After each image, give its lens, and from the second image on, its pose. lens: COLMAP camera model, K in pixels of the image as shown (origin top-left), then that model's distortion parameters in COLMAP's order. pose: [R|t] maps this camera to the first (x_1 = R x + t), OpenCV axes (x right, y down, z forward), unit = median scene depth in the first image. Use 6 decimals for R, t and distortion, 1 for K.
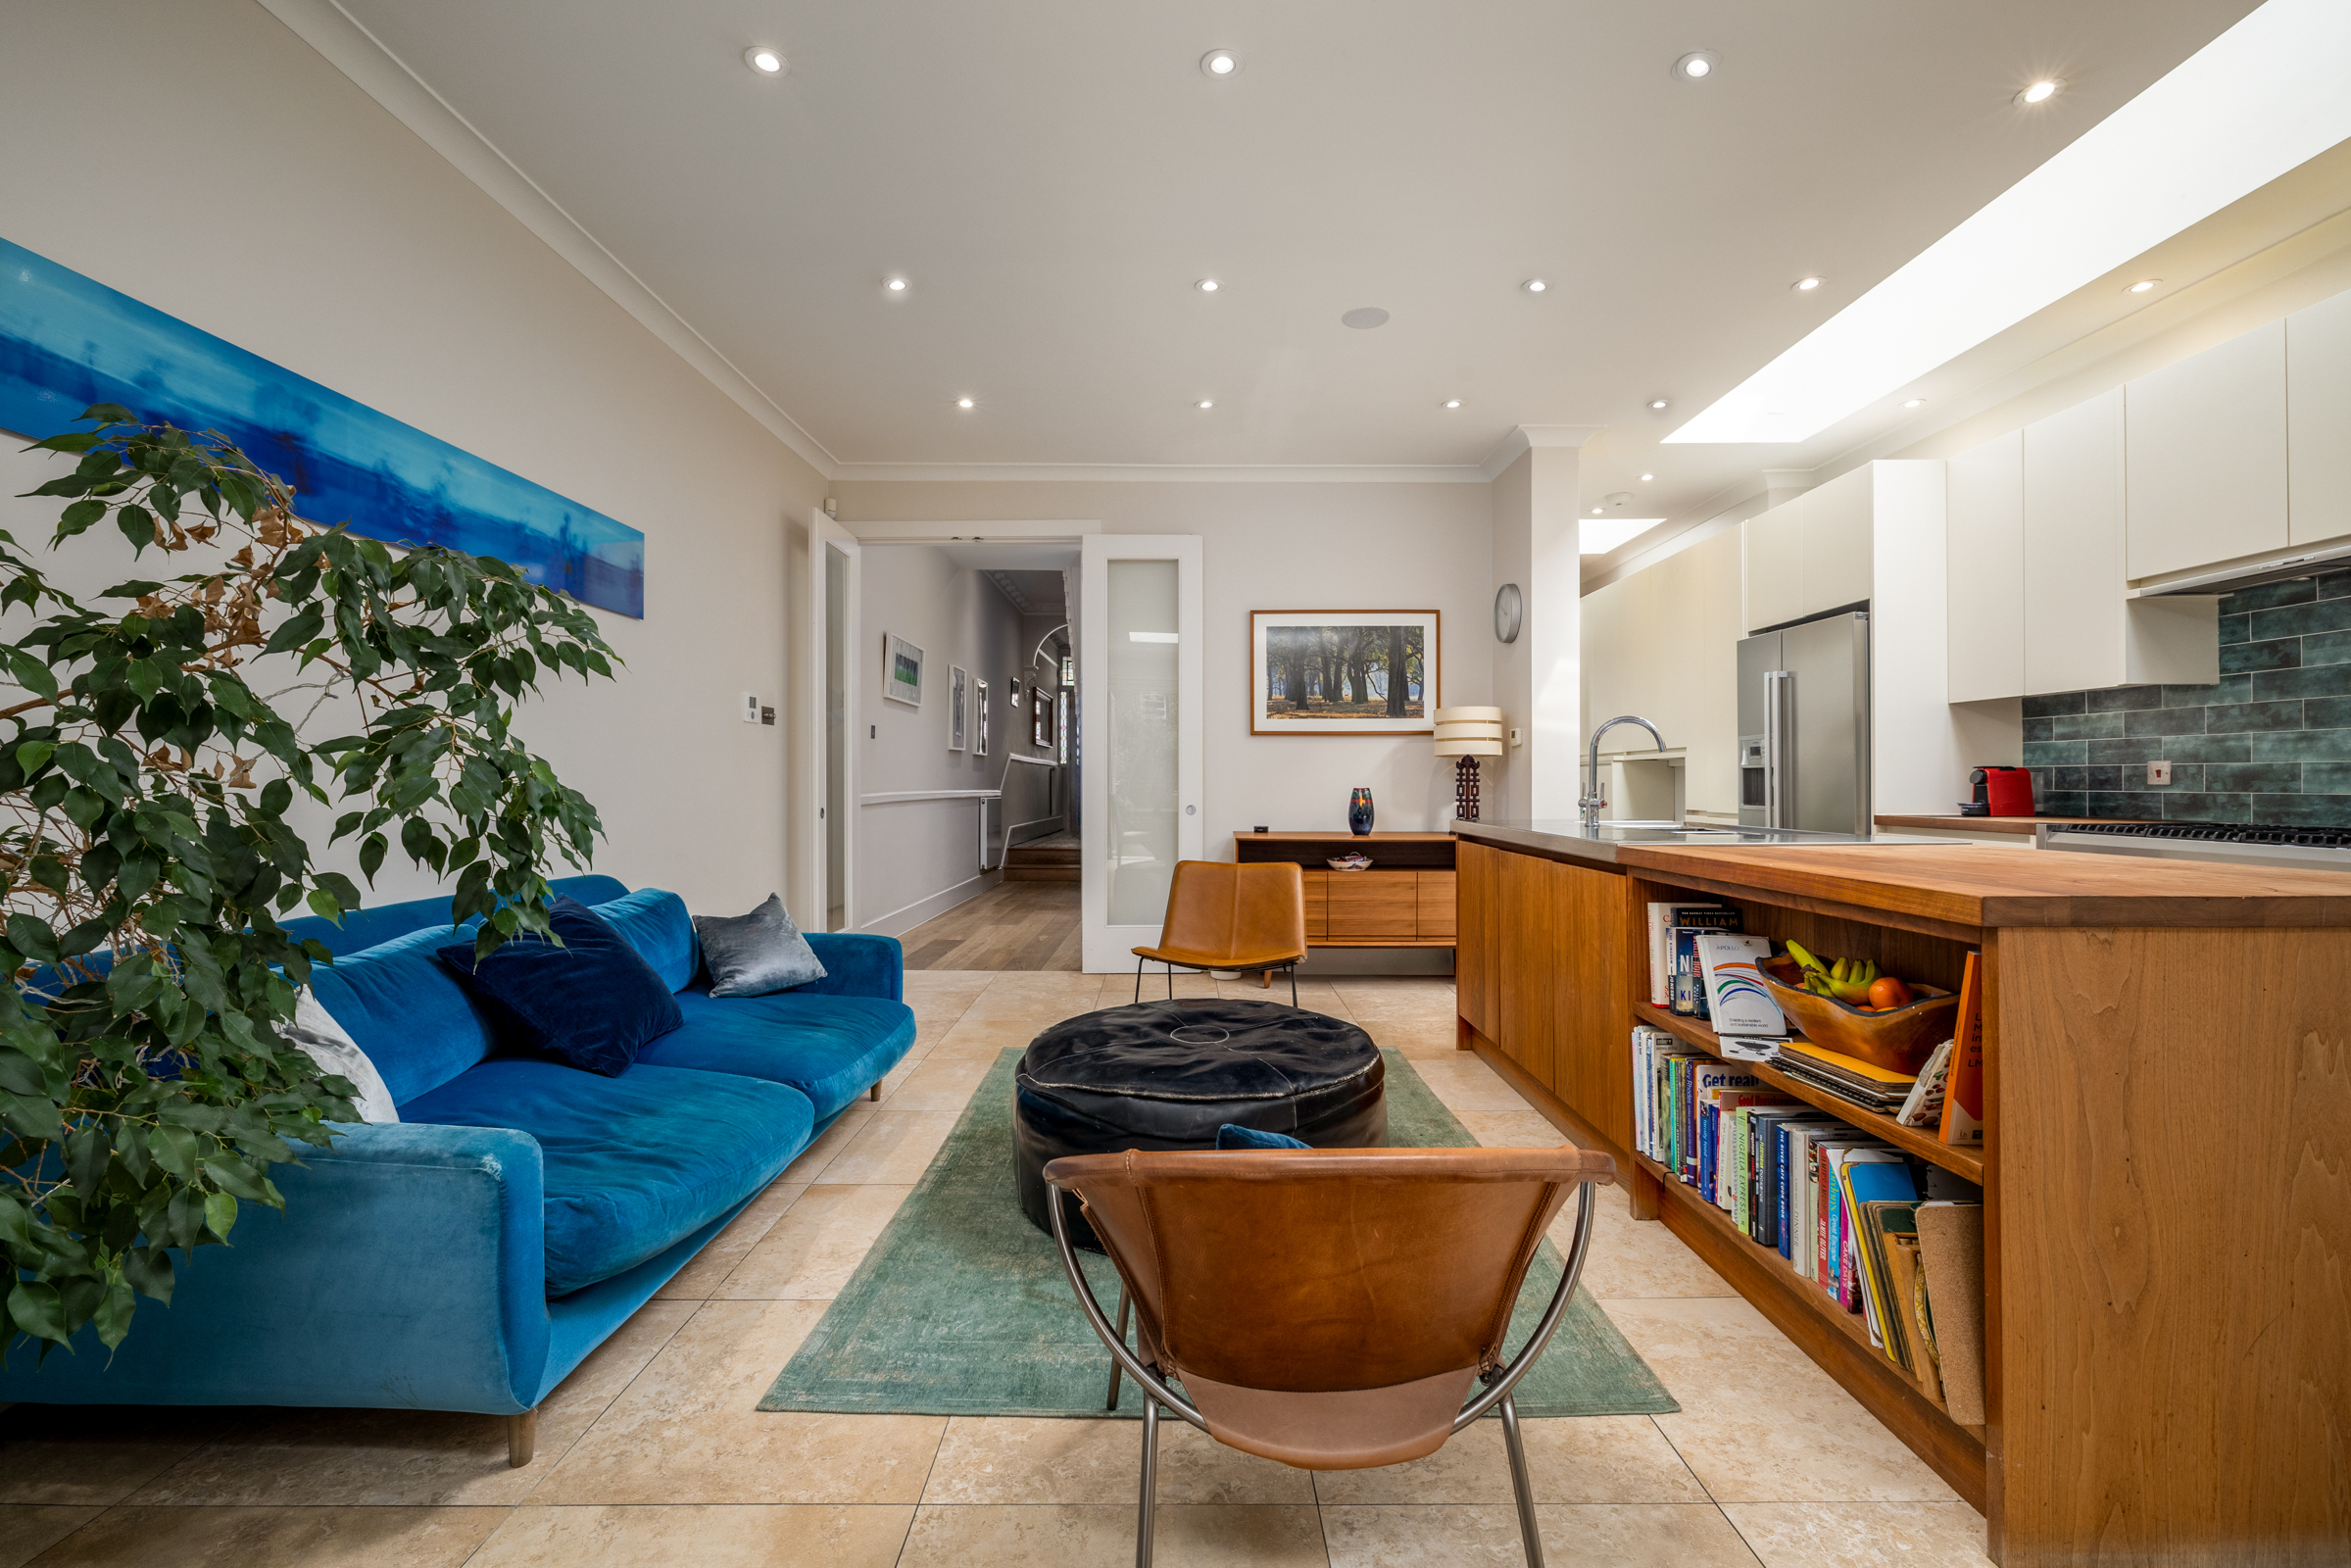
lens RADIAL K [[1005.2, 0, 1174.6], [0, 1005.2, 778.3], [0, 0, 1]] dist [-0.000980, 0.000463]
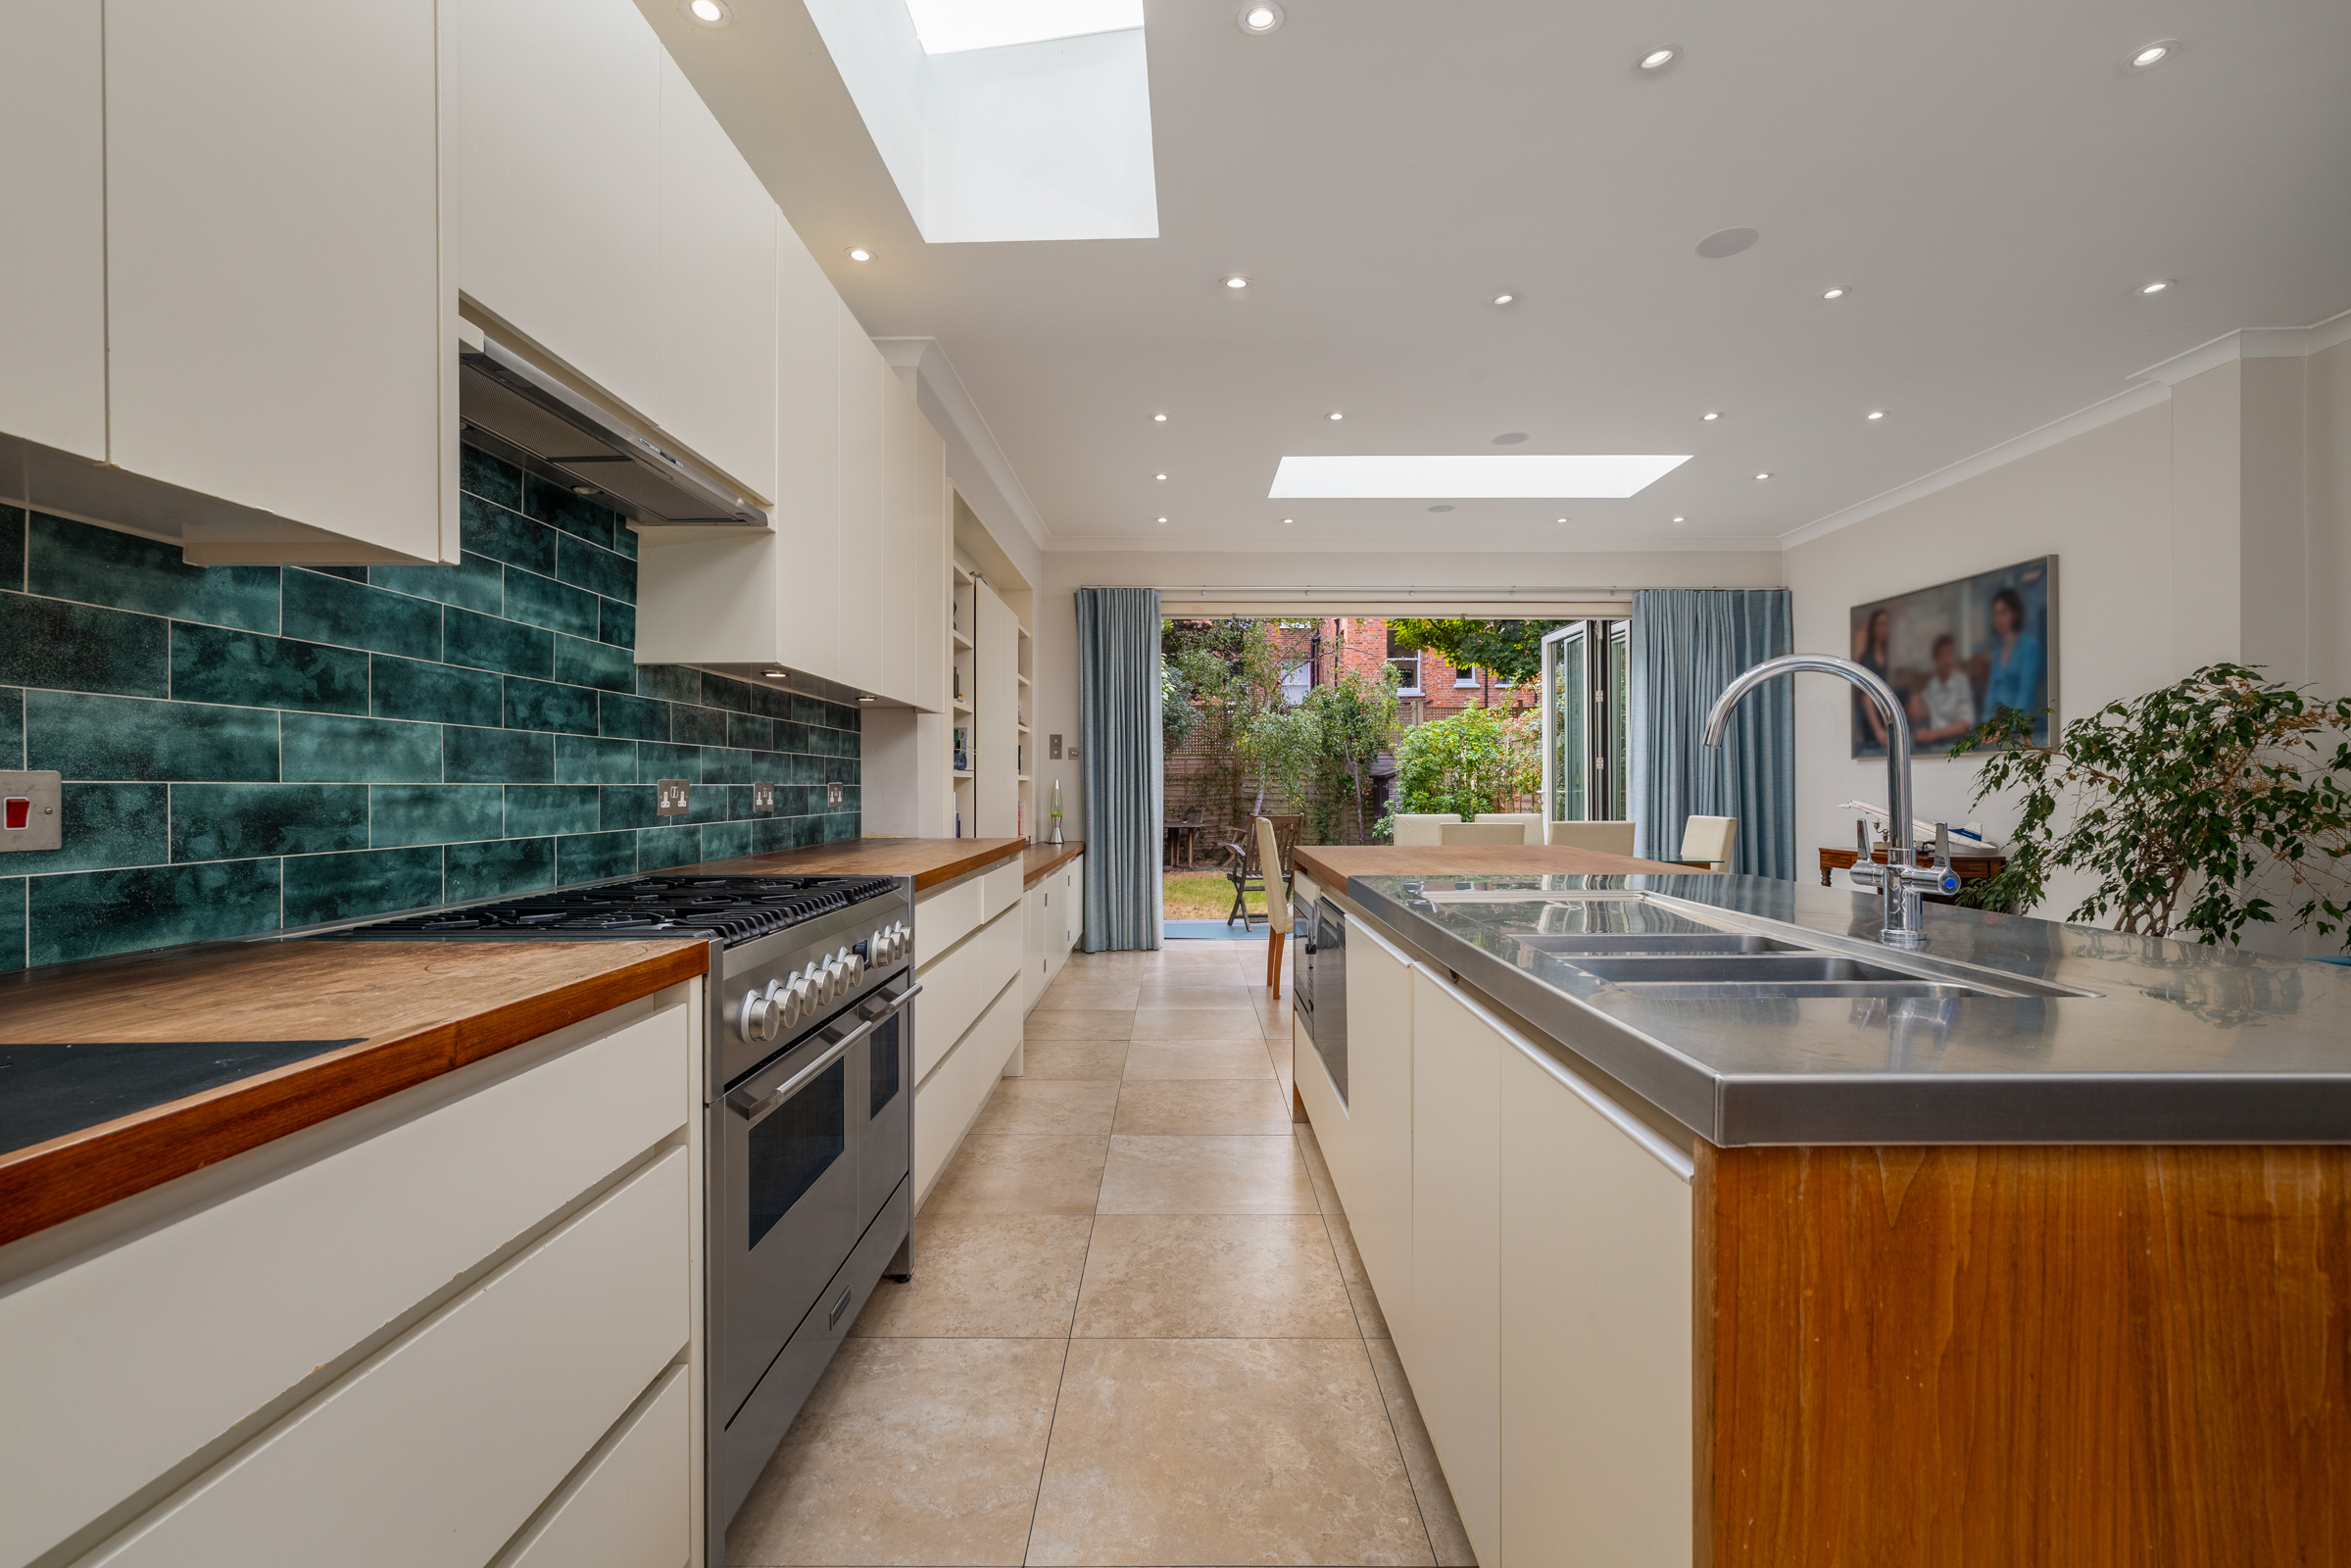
lens RADIAL K [[1005.2, 0, 1178.7], [0, 1005.2, 786.5], [0, 0, 1]] dist [-0.000980, 0.000463]
pose [[-0.999975, 0.002575, -0.006656, 0.709628], [0.002597, 0.999991, -0.003273, -0.011706], [0.006647, -0.003290, -0.999972, 1.421185]]
